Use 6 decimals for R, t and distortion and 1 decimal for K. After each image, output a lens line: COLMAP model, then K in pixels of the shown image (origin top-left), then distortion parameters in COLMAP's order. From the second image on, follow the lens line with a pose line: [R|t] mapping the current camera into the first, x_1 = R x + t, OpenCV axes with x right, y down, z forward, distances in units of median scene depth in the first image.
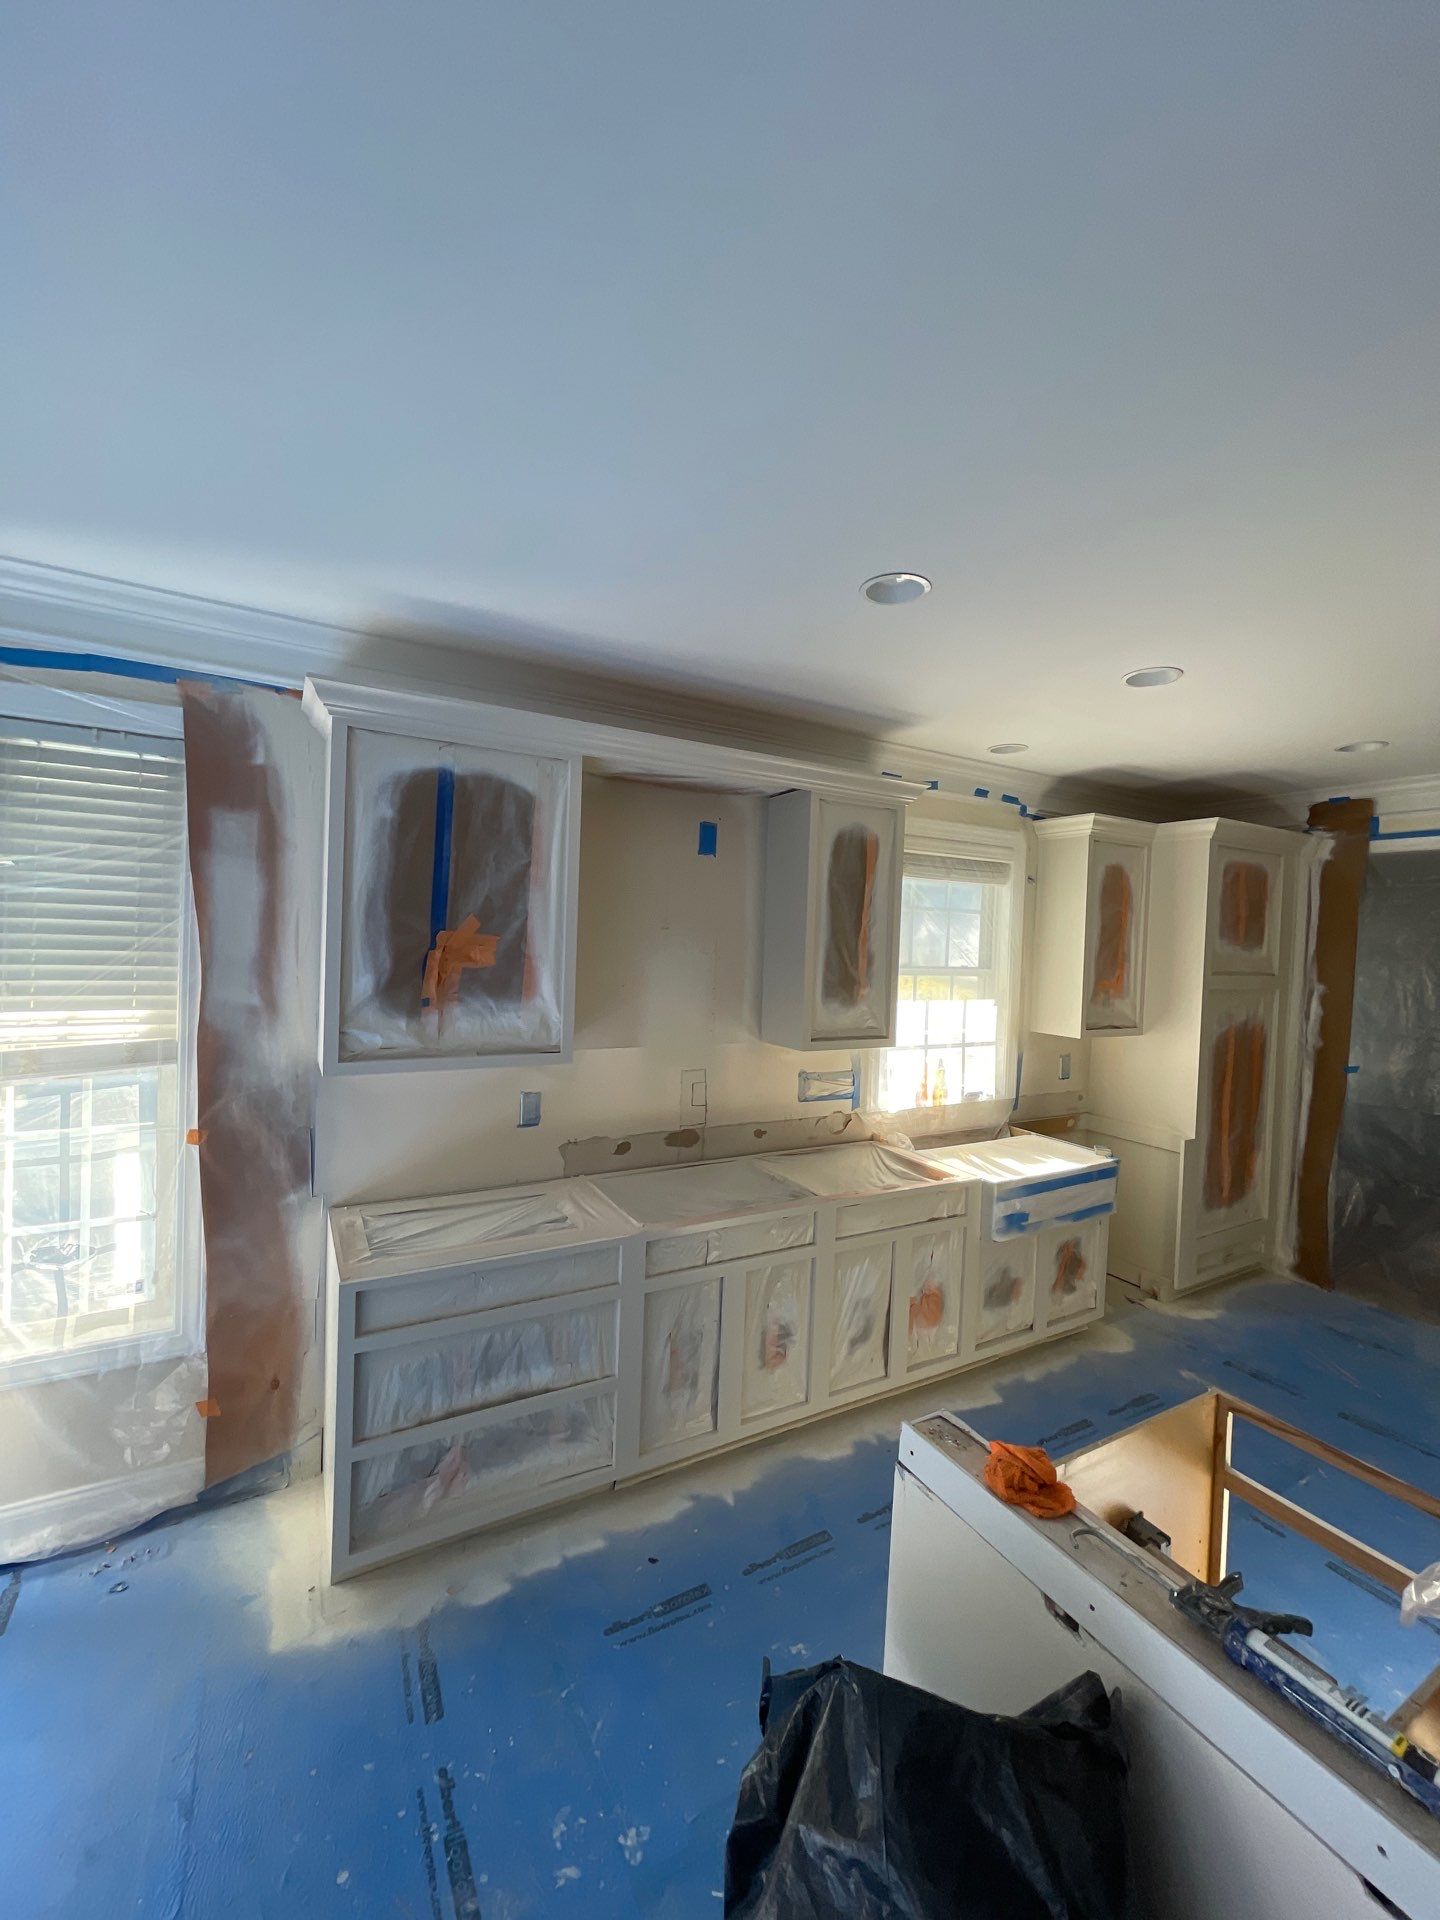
lens RADIAL K [[767.9, 0, 719.5], [0, 767.9, 964.7], [0, 0, 1]] dist [-0.001362, -0.000960]
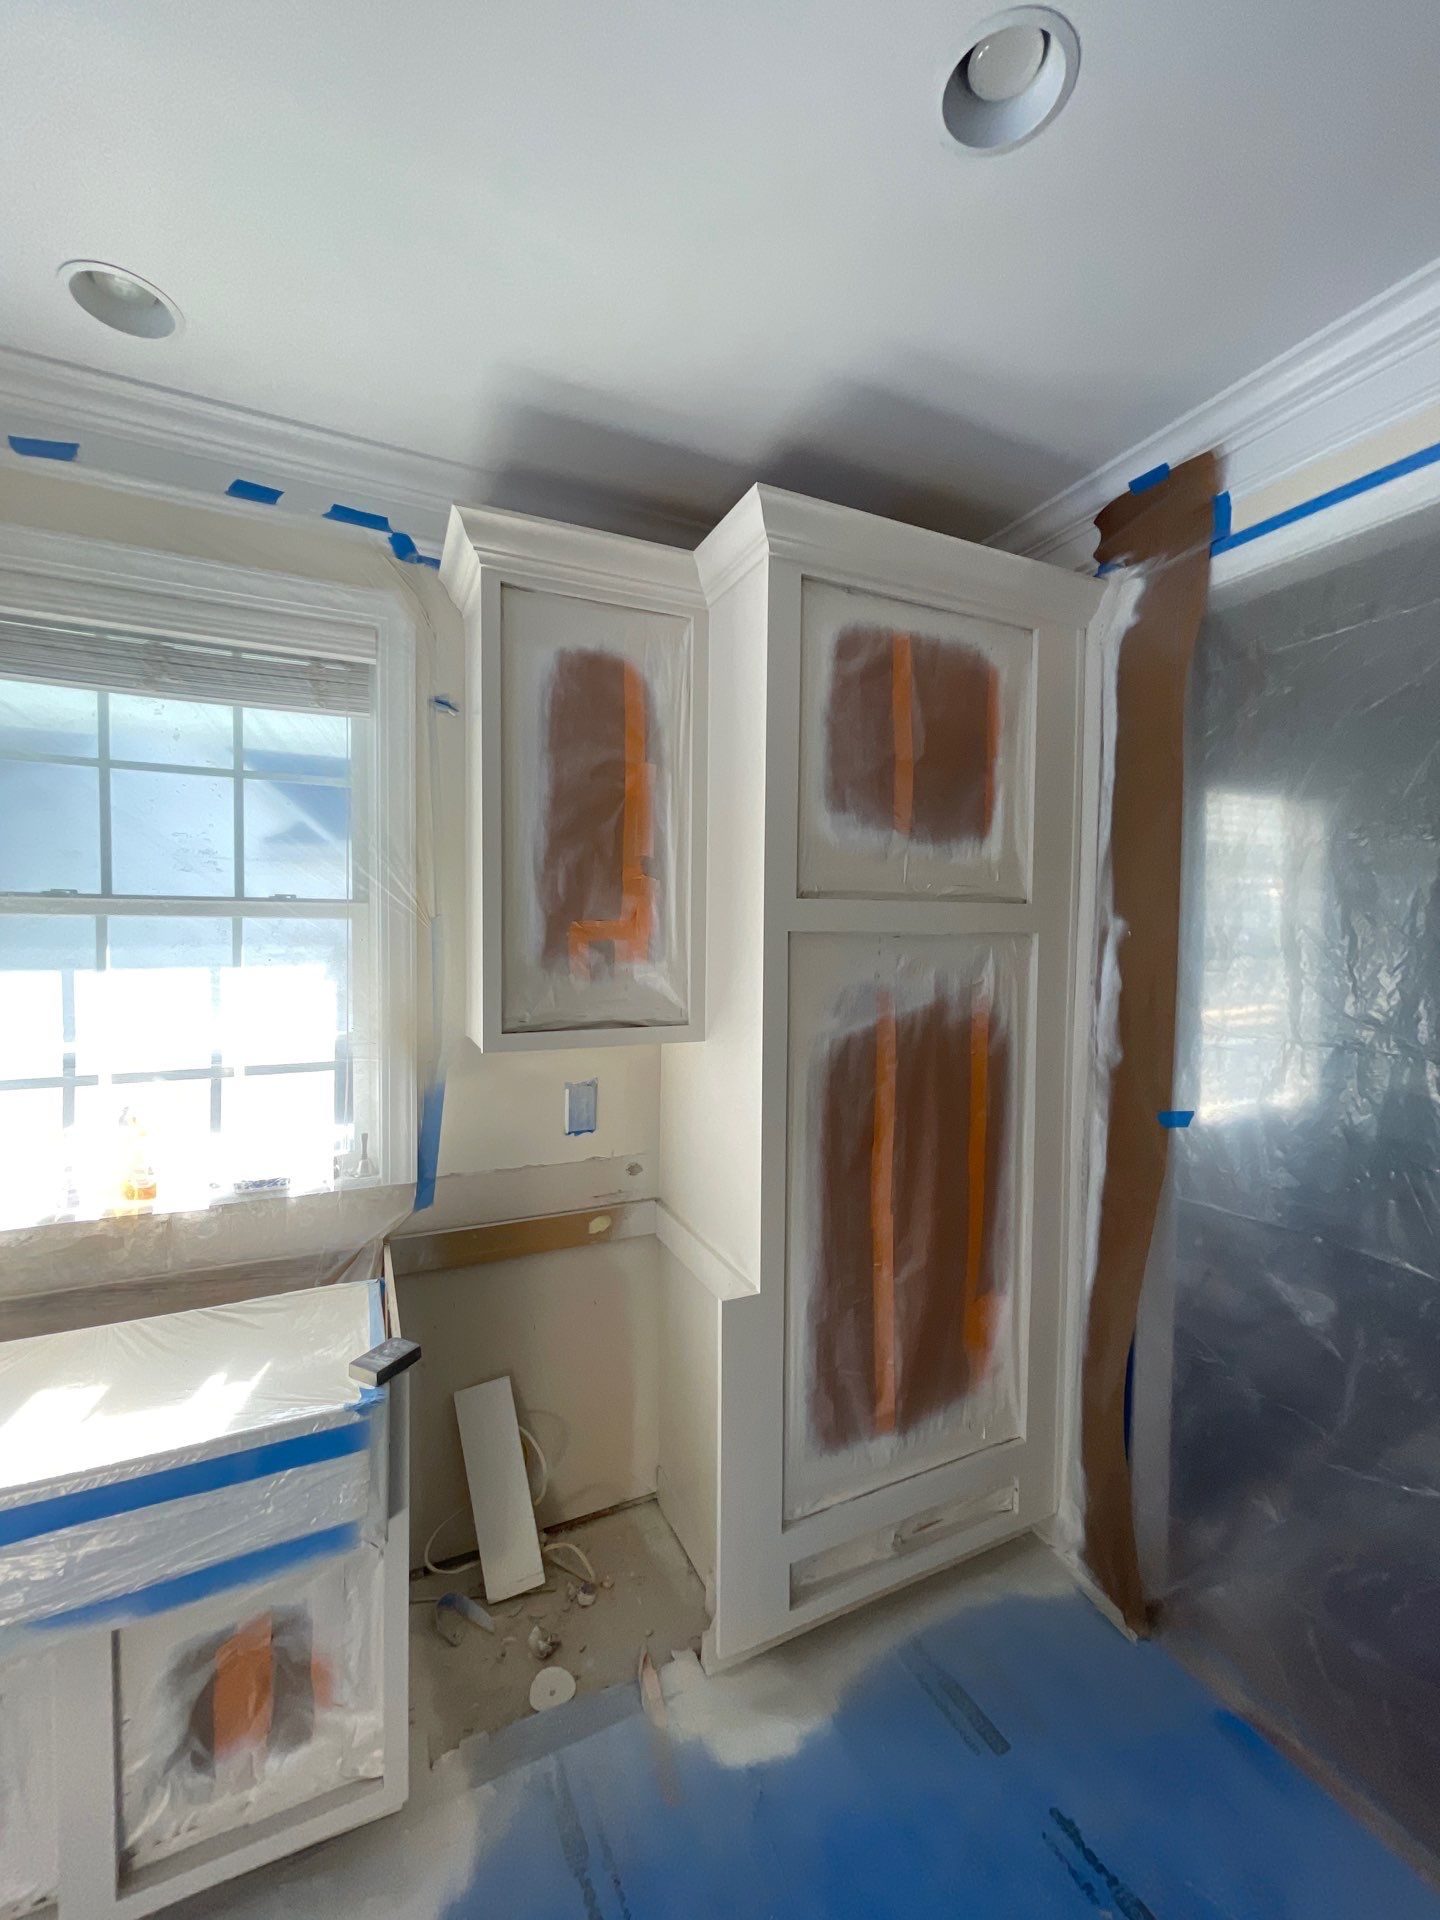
lens RADIAL K [[767.9, 0, 717.7], [0, 767.9, 959.1], [0, 0, 1]] dist [-0.001362, -0.000960]
pose [[0.996256, -0.023005, -0.083331, 0.608547], [0.023622, 0.999700, 0.006426, 0.042039], [0.083158, -0.008370, 0.996501, 0.564000]]
